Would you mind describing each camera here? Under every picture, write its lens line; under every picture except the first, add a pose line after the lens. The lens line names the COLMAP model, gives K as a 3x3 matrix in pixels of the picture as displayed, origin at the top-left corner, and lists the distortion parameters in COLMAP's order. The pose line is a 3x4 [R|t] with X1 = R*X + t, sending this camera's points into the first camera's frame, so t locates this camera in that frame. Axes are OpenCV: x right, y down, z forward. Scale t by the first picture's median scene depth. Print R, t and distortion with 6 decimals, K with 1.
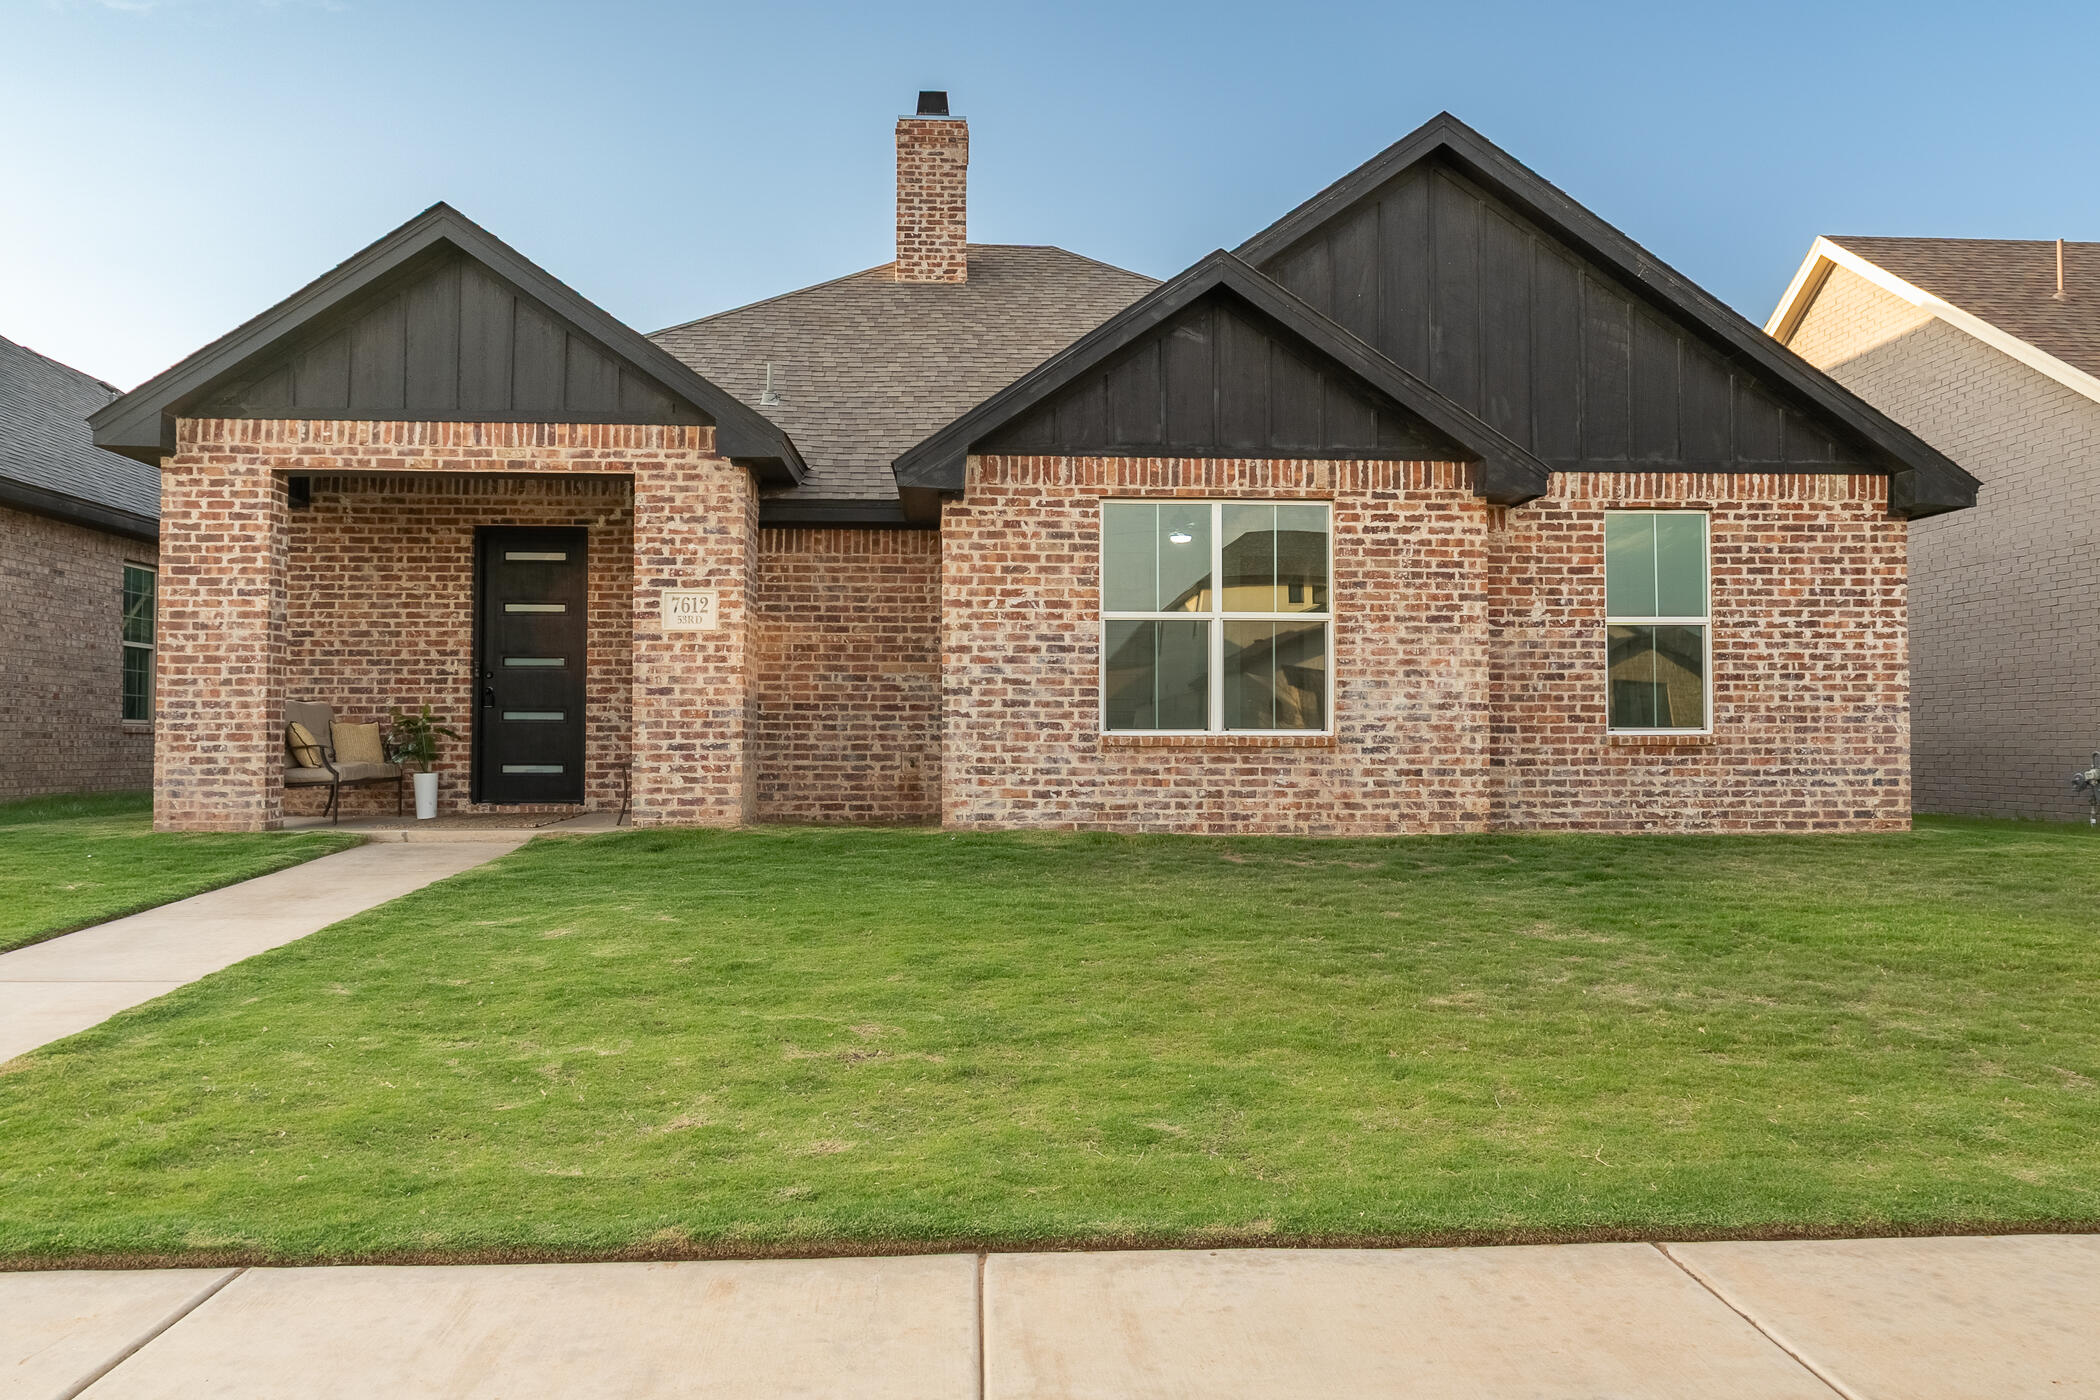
lens RADIAL K [[1462.1, 0, 1056.0], [0, 1462.1, 706.7], [0, 0, 1]] dist [-0.001140, -0.000022]
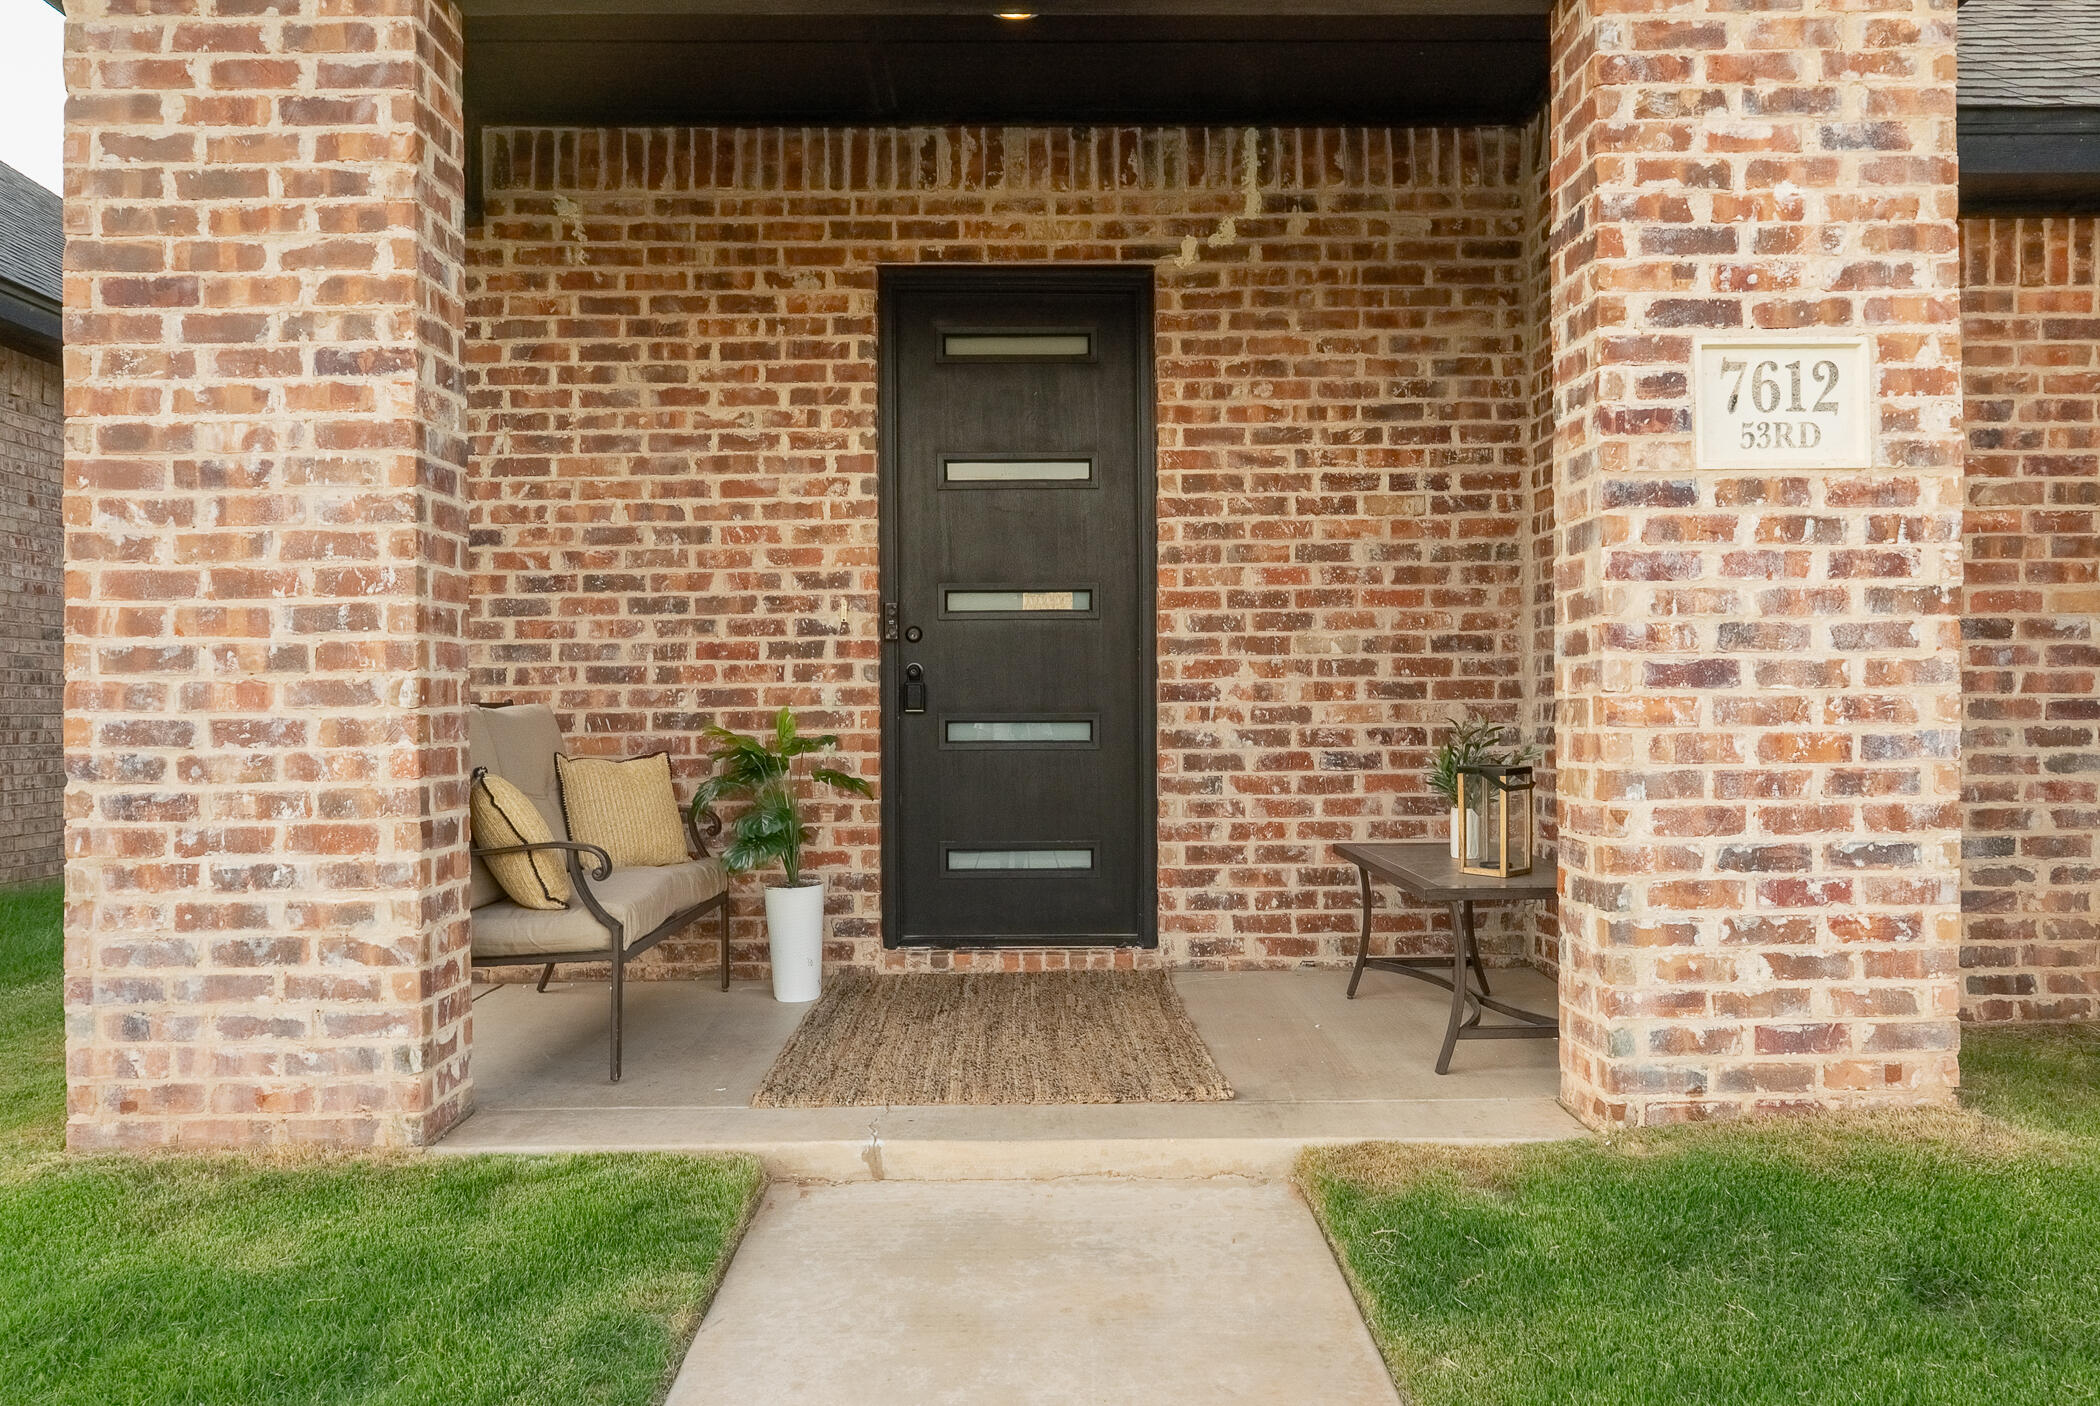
lens RADIAL K [[1475.3, 0, 1054.9], [0, 1475.3, 719.6], [0, 0, 1]] dist [-0.002427, 0.002201]
pose [[0.998809, -0.008535, -0.048042, -0.386989], [0.010026, 0.999472, 0.030893, -0.011812], [0.047753, -0.031338, 0.998367, 0.689061]]
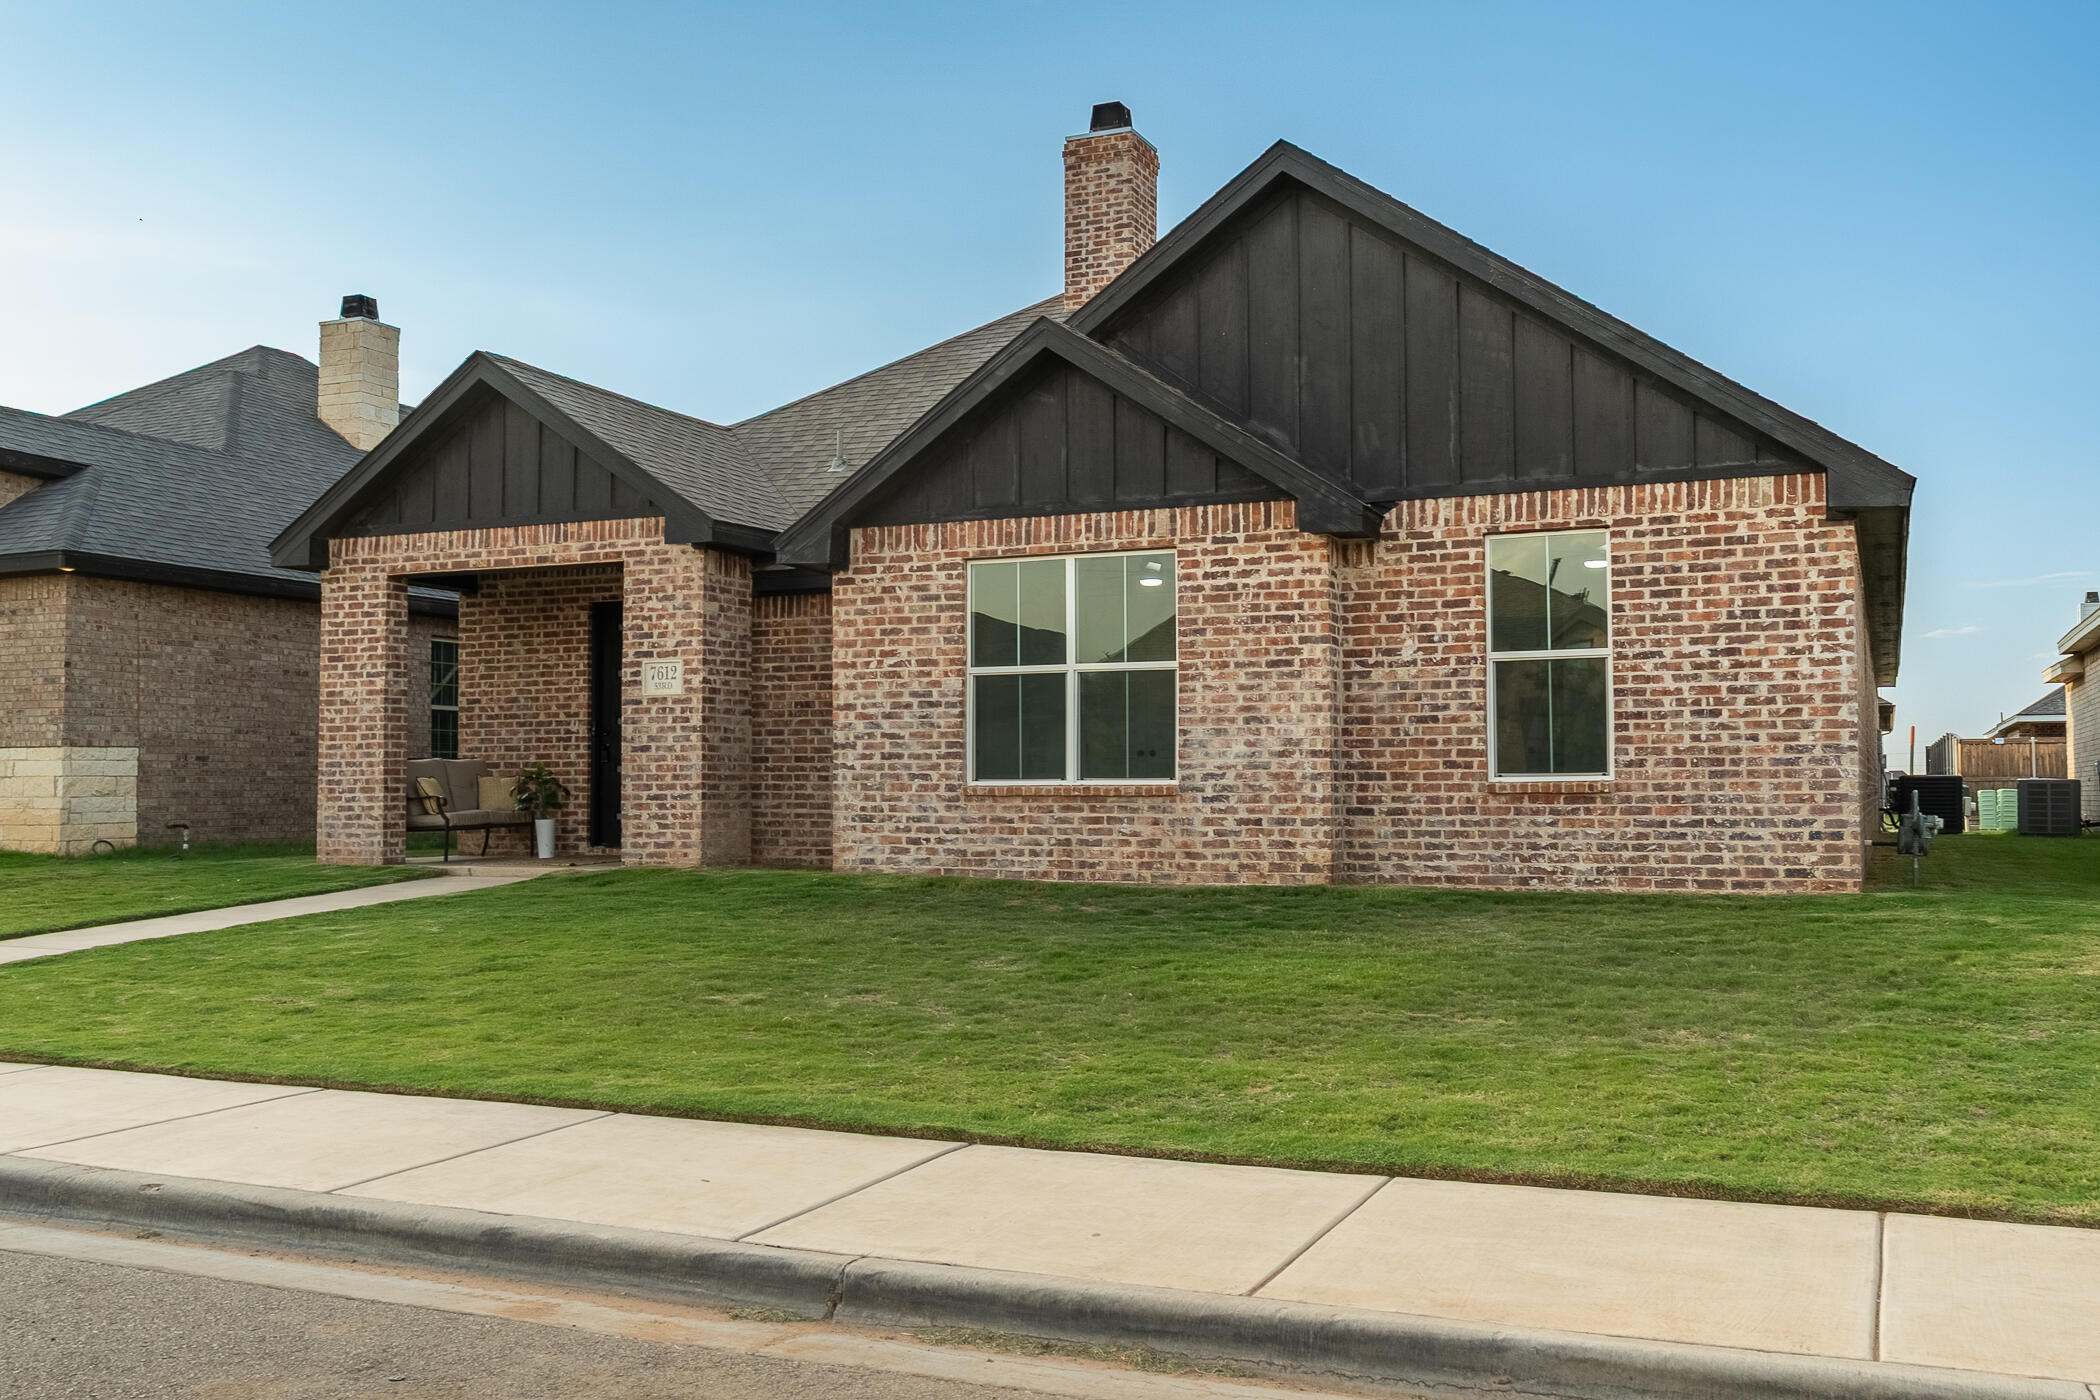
lens RADIAL K [[1925.7, 0, 1047.8], [0, 1925.7, 712.8], [0, 0, 1]] dist [0.003537, -0.001324]
pose [[0.890529, -0.021866, -0.454400, 0.703797], [0.016572, 0.999740, -0.015631, -0.009906], [0.454624, 0.006390, 0.890660, -0.206112]]
